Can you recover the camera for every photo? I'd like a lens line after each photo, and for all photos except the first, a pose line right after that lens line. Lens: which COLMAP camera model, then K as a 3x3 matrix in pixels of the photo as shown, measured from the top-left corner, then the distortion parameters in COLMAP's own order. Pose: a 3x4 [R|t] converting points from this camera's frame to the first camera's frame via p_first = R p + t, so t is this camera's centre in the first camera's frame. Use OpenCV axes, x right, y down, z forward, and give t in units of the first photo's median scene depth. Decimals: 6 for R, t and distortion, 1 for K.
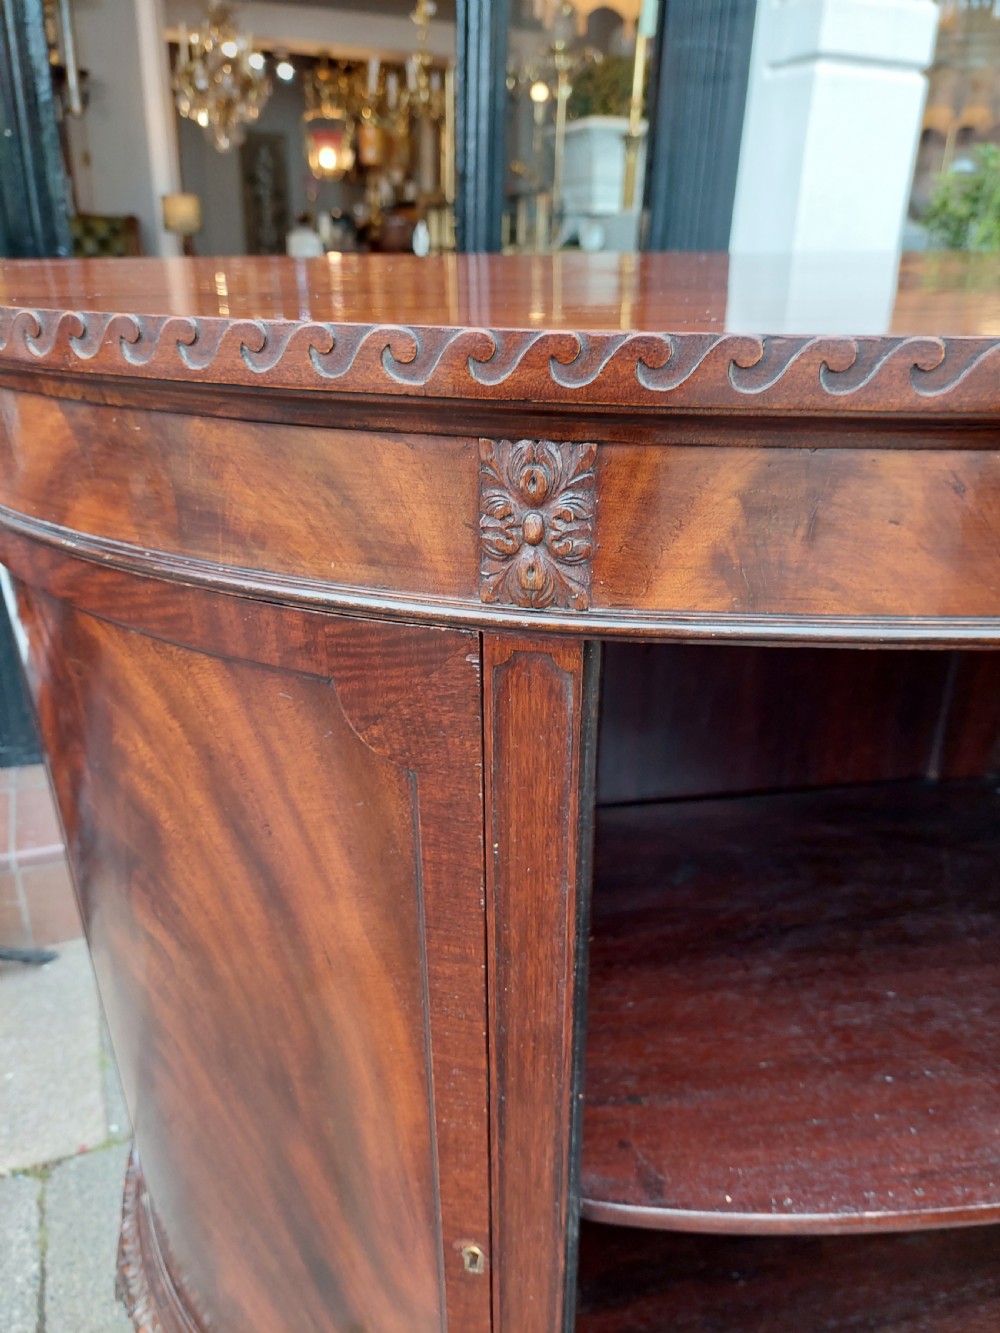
lens RADIAL K [[1001.4, 0, 483.9], [0, 1001.4, 692.9], [0, 0, 1]] dist [0.048909, -0.063268]
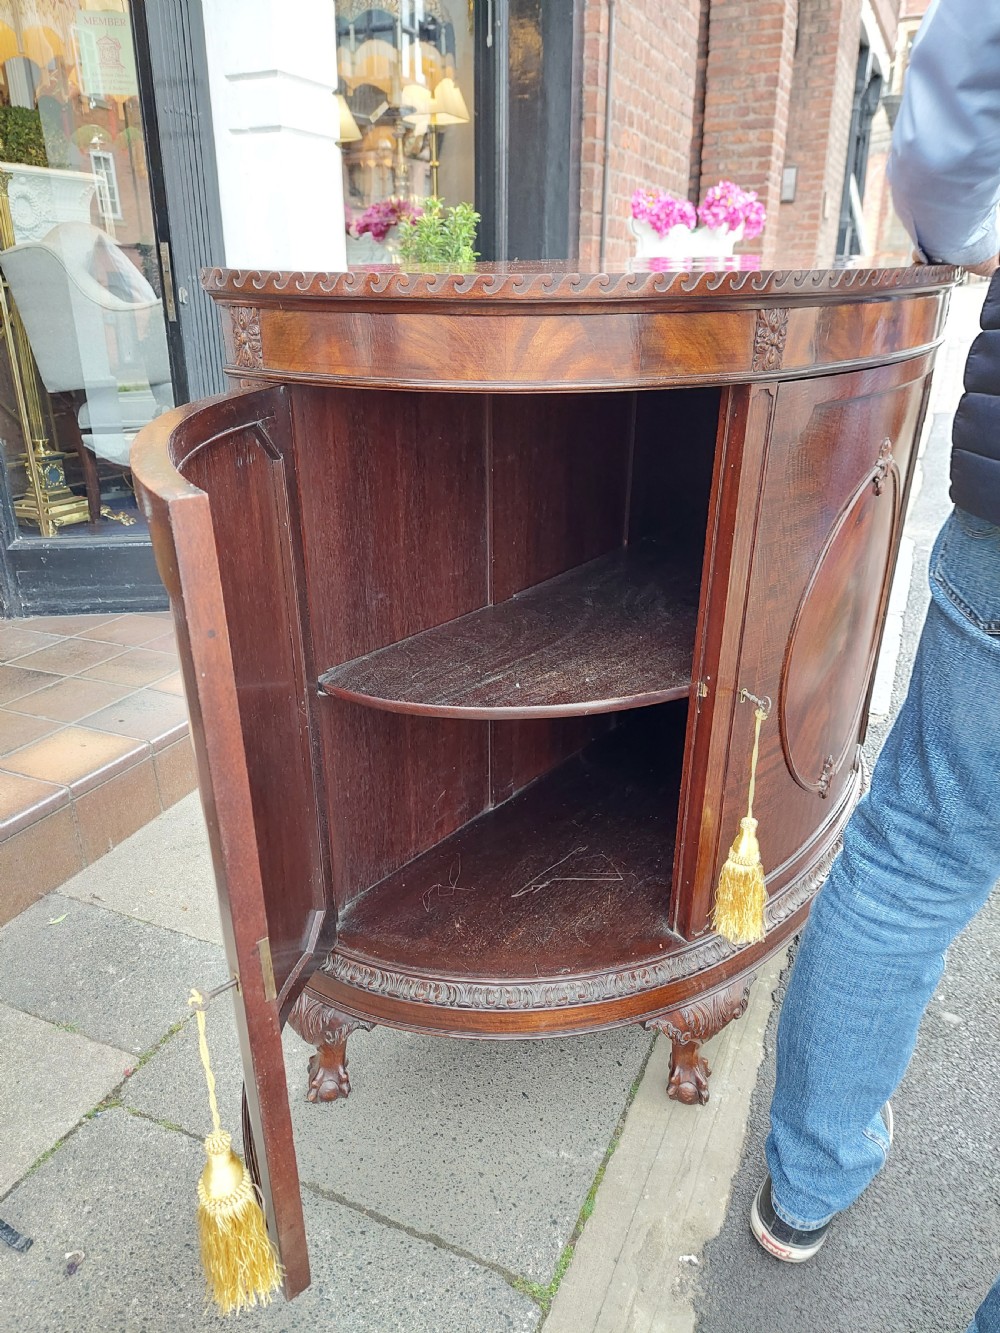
lens RADIAL K [[989.4, 0, 497.7], [0, 989.4, 684.1], [0, 0, 1]] dist [0.051270, -0.059355]
pose [[0.712922, -0.283403, 0.641424, -2.174532], [0.303132, 0.949367, 0.082542, 0.248836], [-0.632339, 0.135590, 0.762733, -0.471967]]
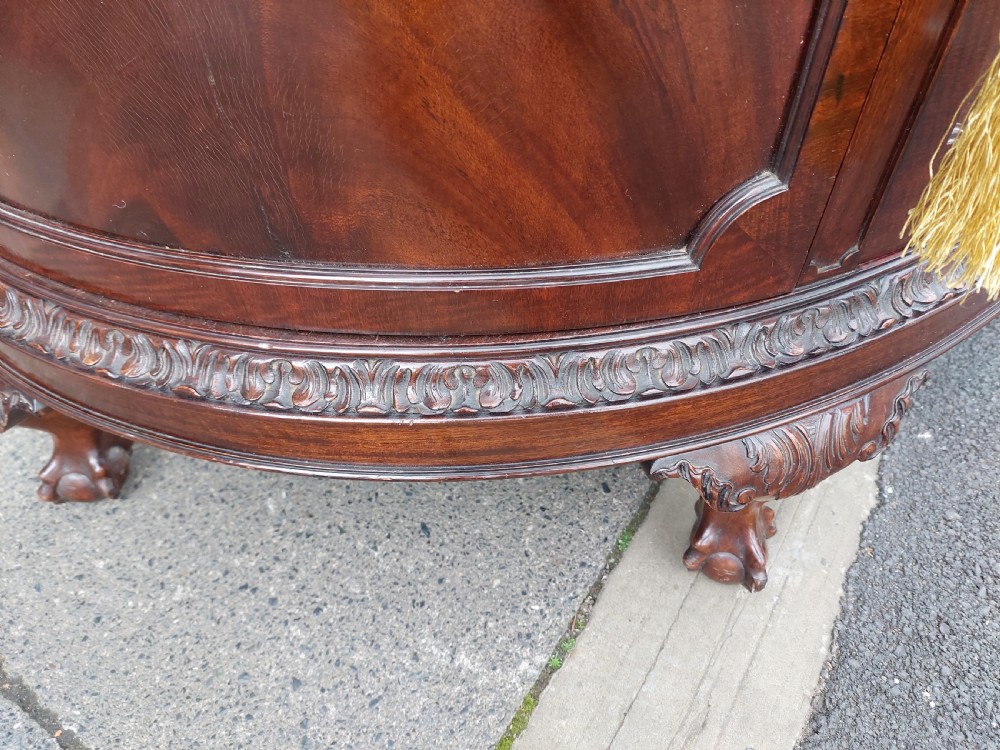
lens RADIAL K [[733.8, 0, 499.3], [0, 733.8, 378.6], [0, 0, 1]] dist [0.041618, -0.058832]
pose [[0.807364, -0.429947, 0.404115, -0.670988], [0.265309, 0.876259, 0.402220, 1.101645], [-0.527043, -0.217523, 0.821529, 1.070966]]
